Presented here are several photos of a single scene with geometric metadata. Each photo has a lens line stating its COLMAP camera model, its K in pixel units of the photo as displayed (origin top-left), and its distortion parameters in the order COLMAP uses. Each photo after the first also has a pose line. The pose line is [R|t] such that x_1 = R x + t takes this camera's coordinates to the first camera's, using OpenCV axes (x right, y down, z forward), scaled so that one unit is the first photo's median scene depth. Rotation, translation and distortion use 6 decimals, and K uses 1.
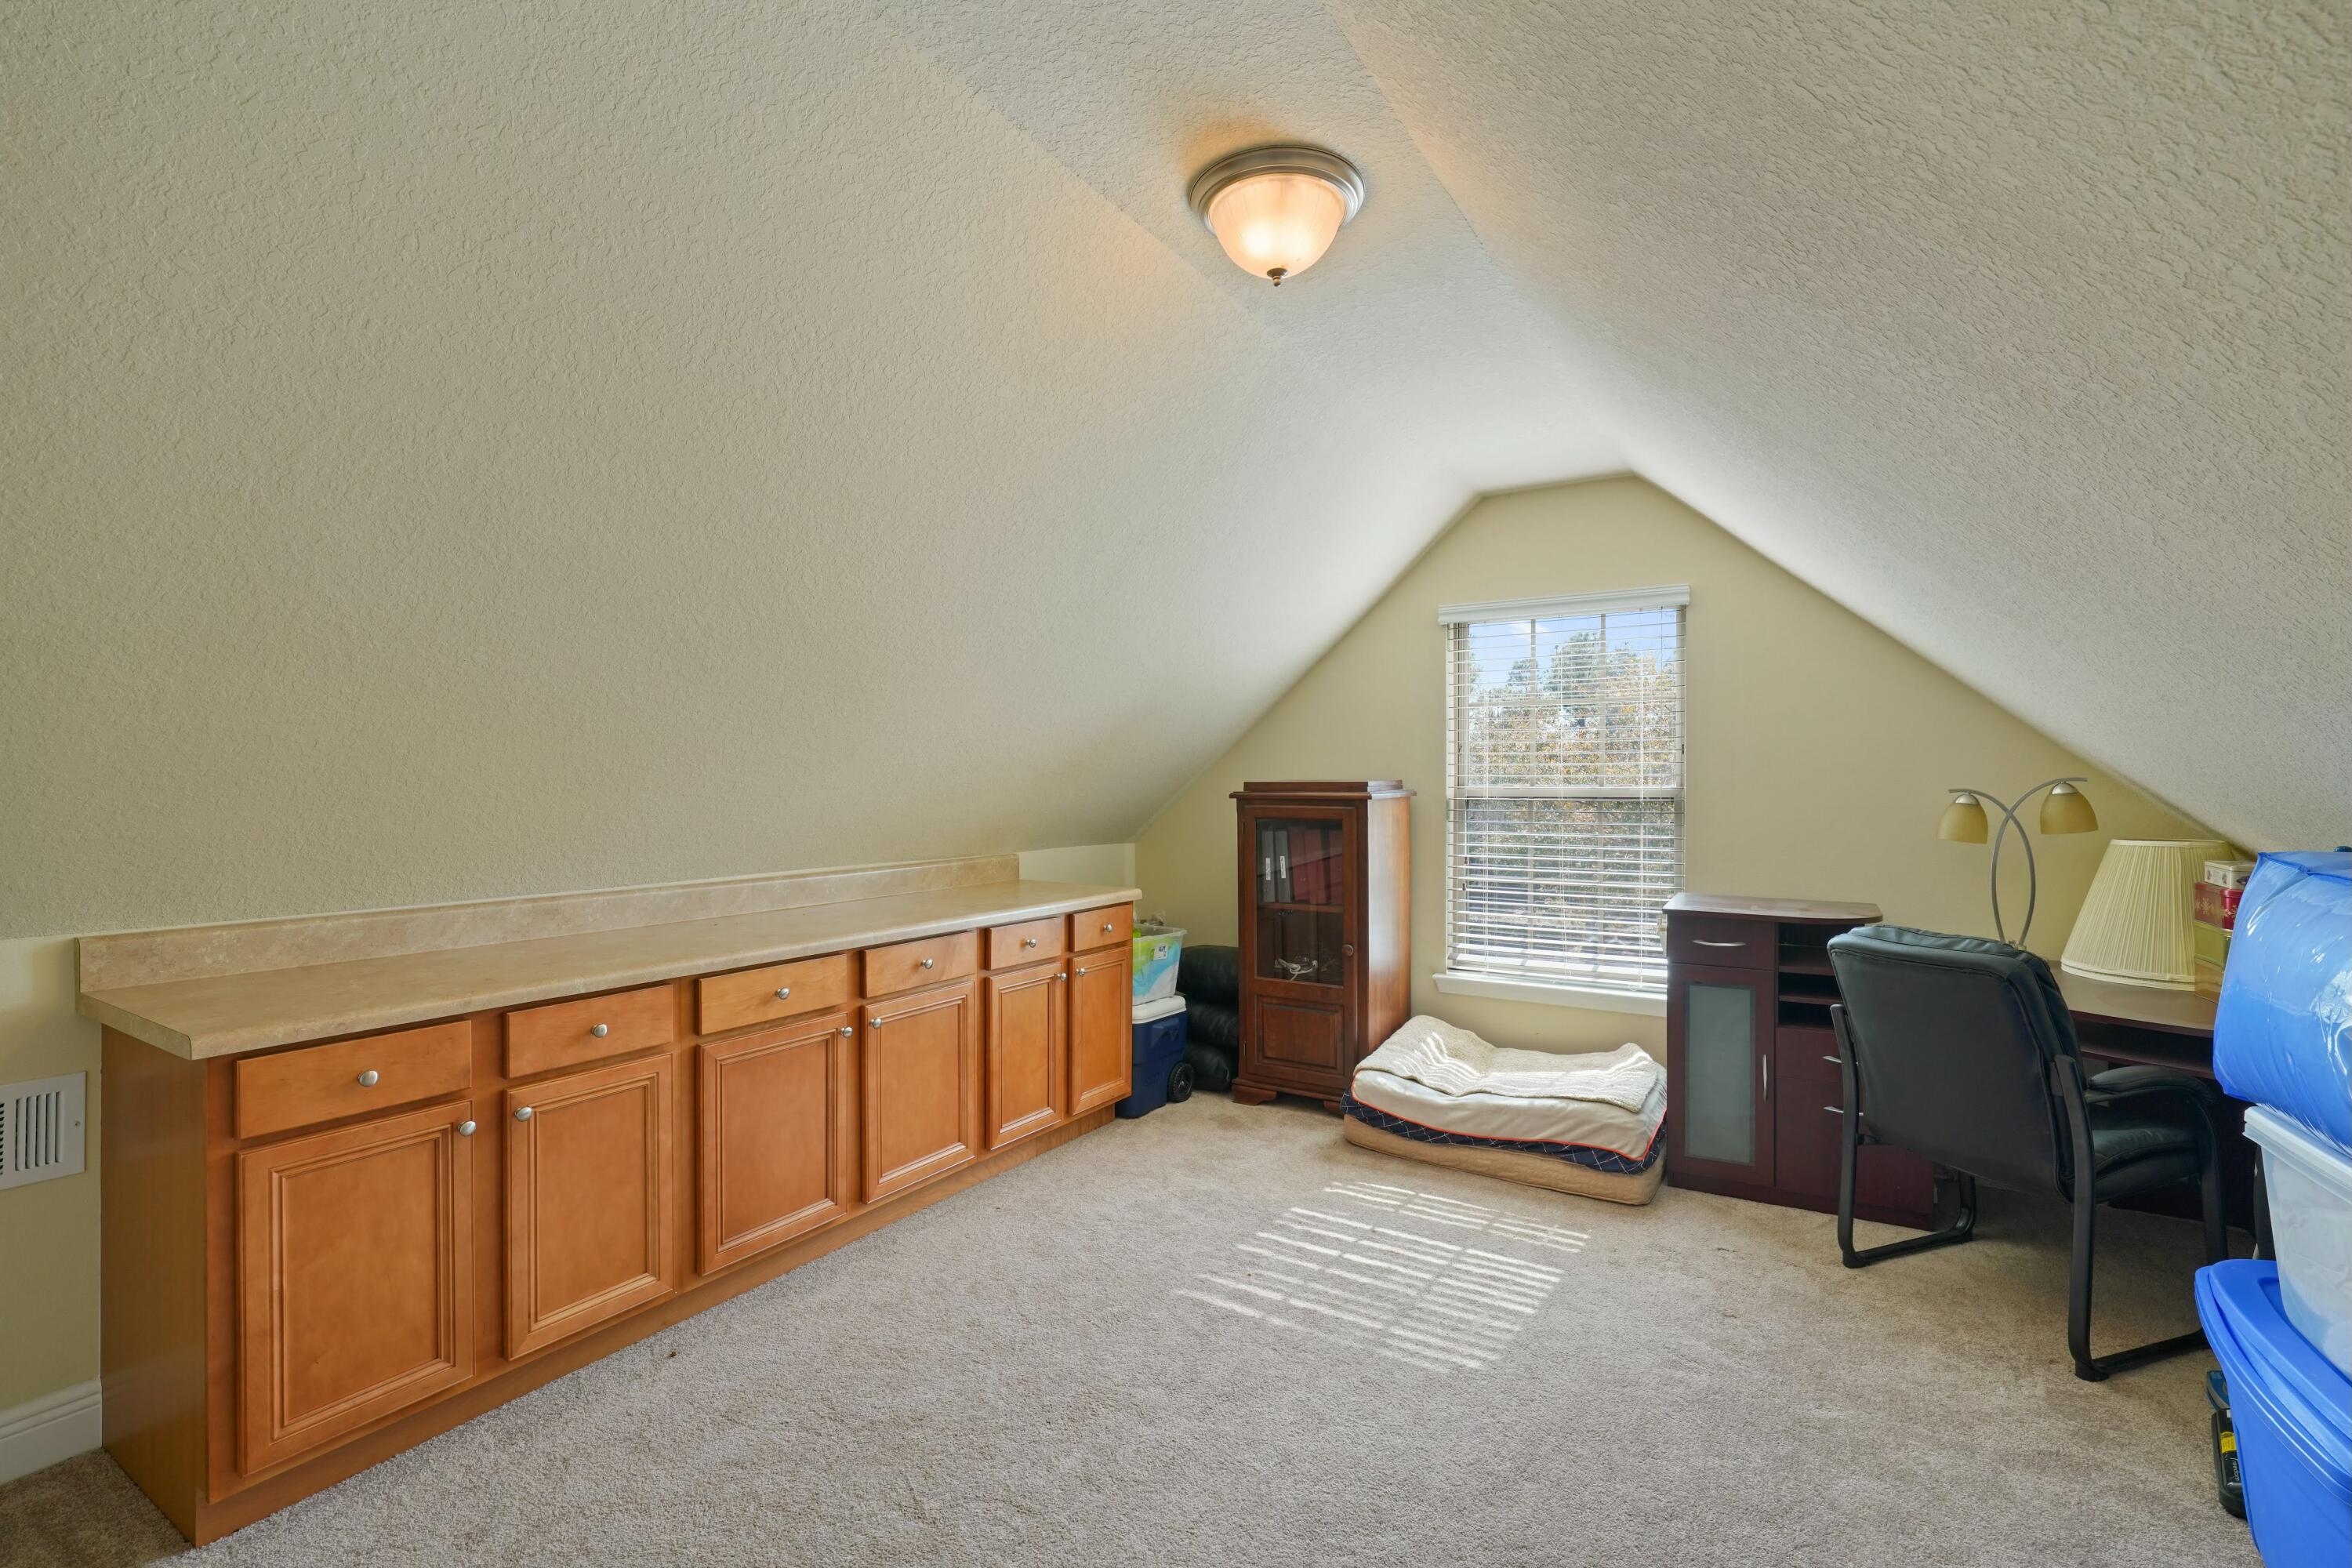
lens RADIAL K [[1031.9, 0, 1172.6], [0, 1031.9, 785.6], [0, 0, 1]] dist [-0.007844, 0.001943]
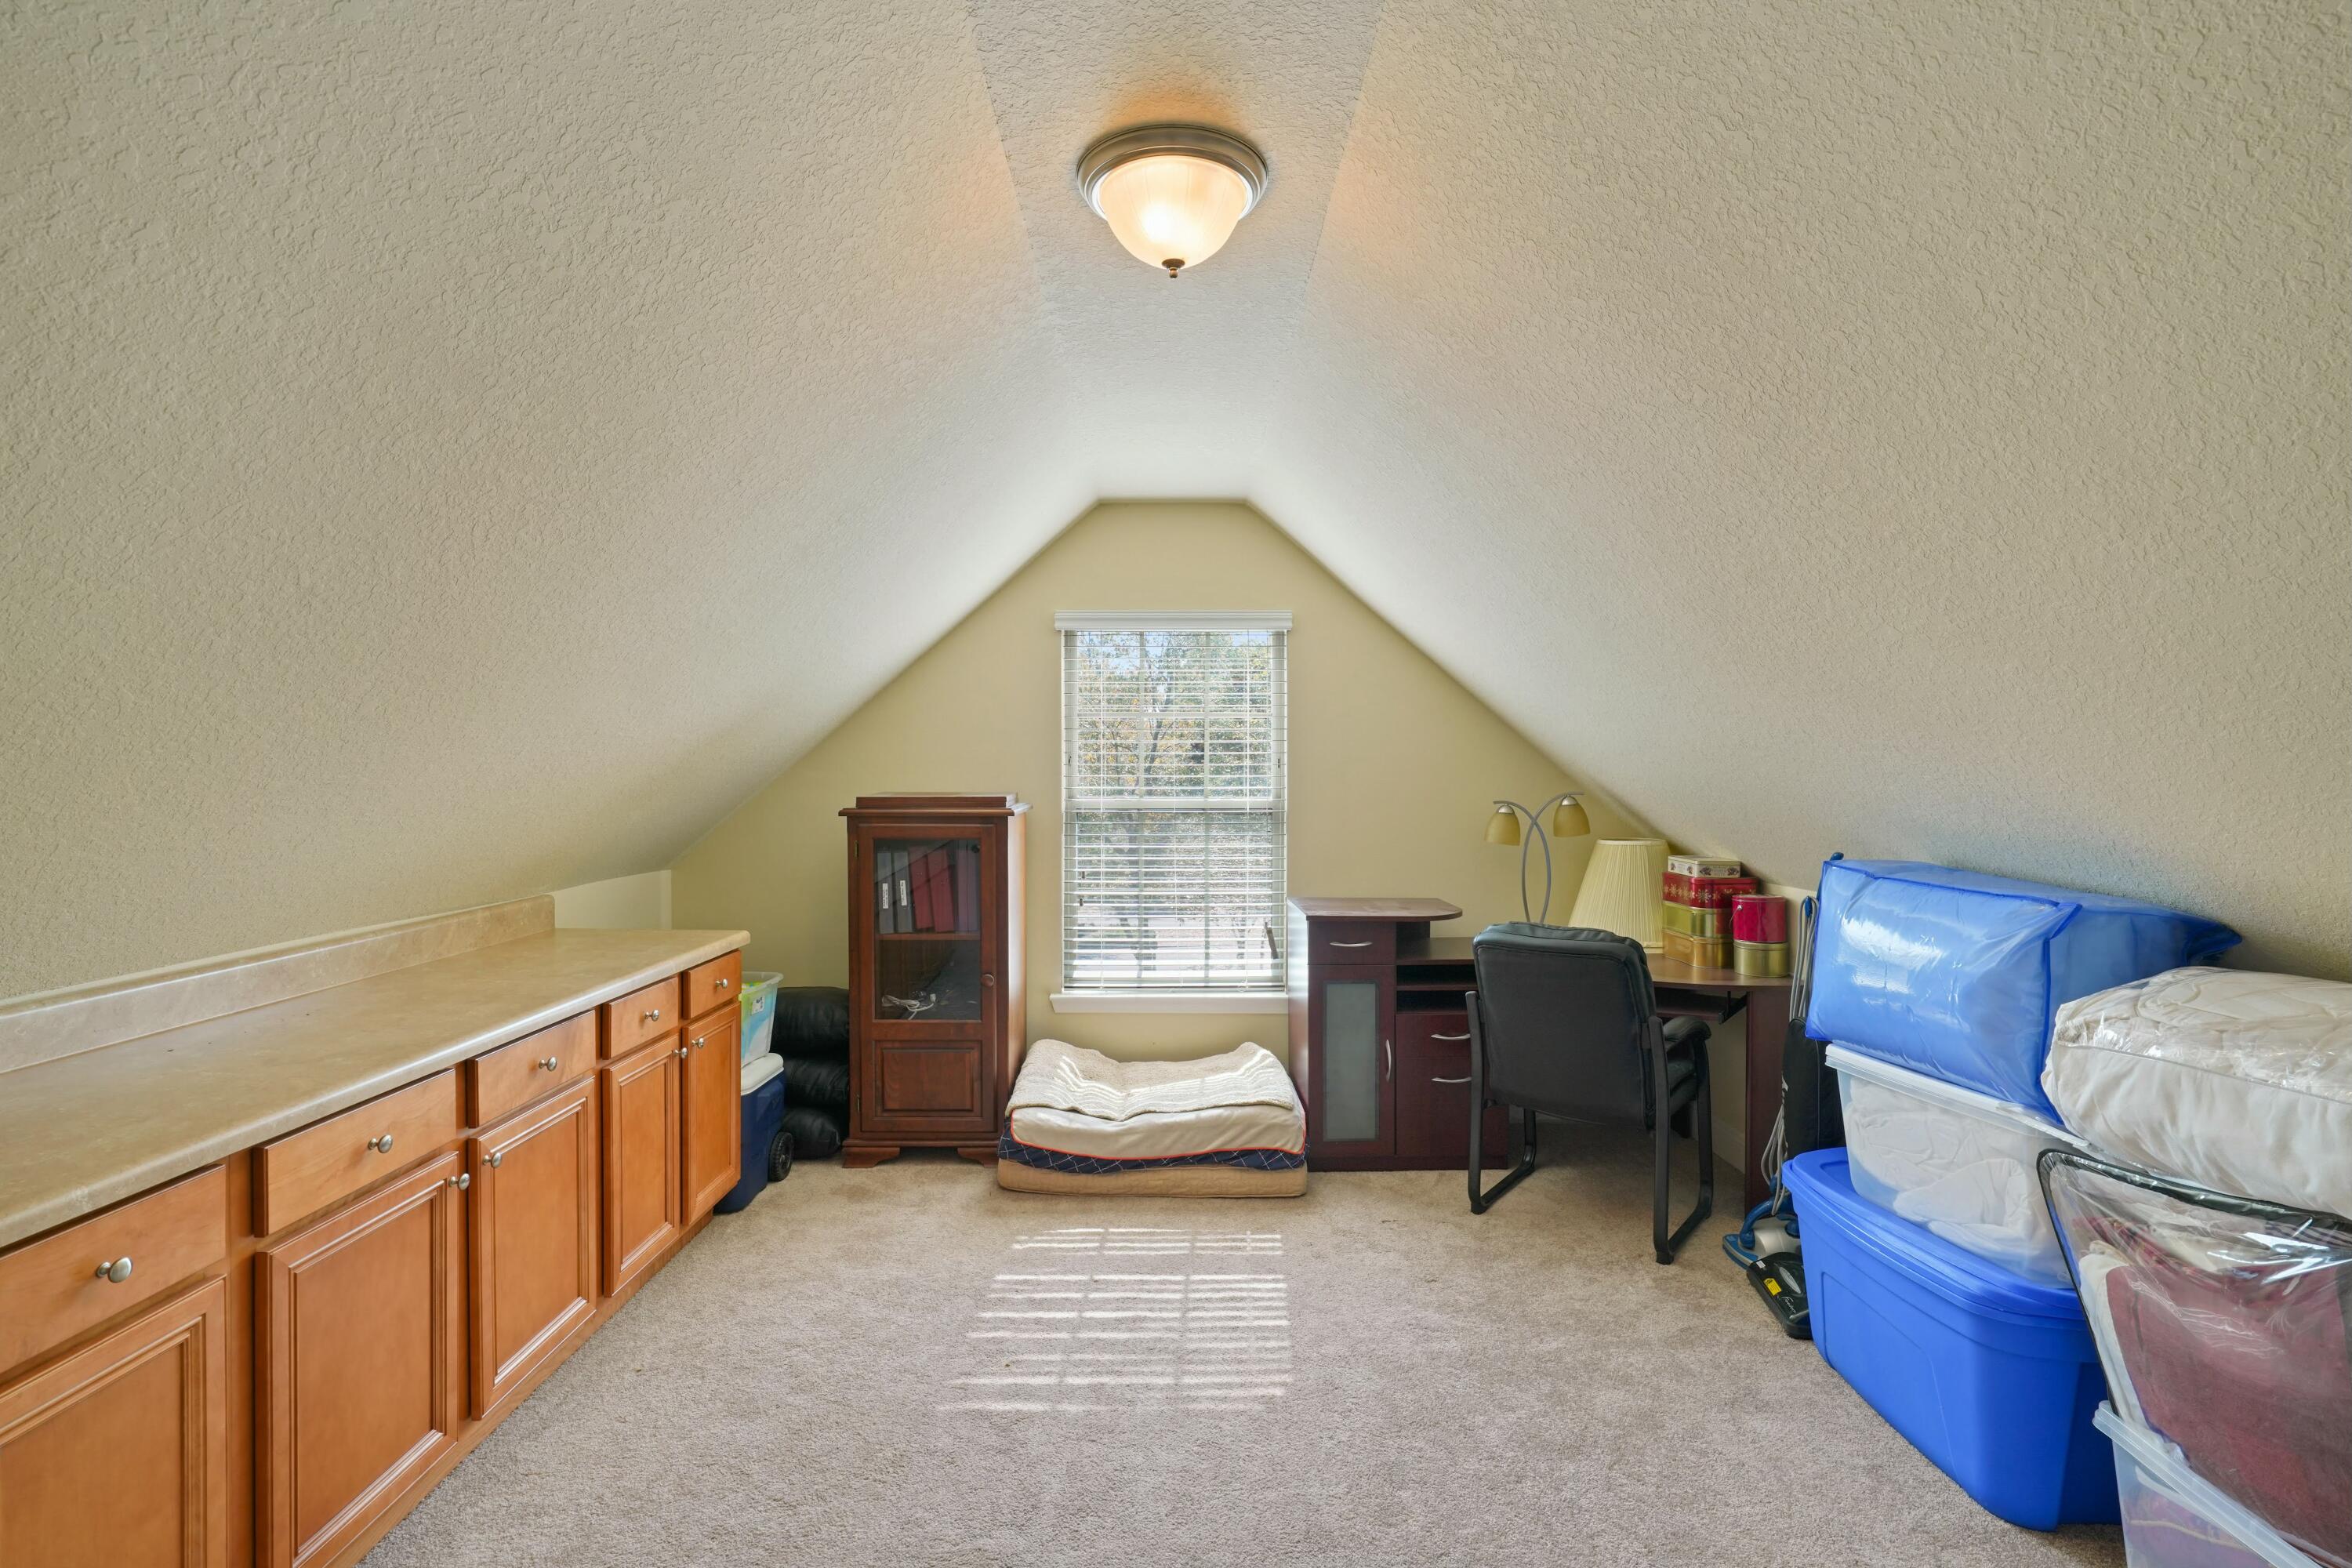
lens RADIAL K [[1089.4, 0, 1171.4], [0, 1089.4, 783.2], [0, 0, 1]] dist [-0.002599, 0.002270]
pose [[0.851204, -0.005009, 0.524811, -0.275375], [0.002265, 0.999980, 0.005871, -0.029639], [-0.524830, -0.003808, 0.851199, 0.120153]]
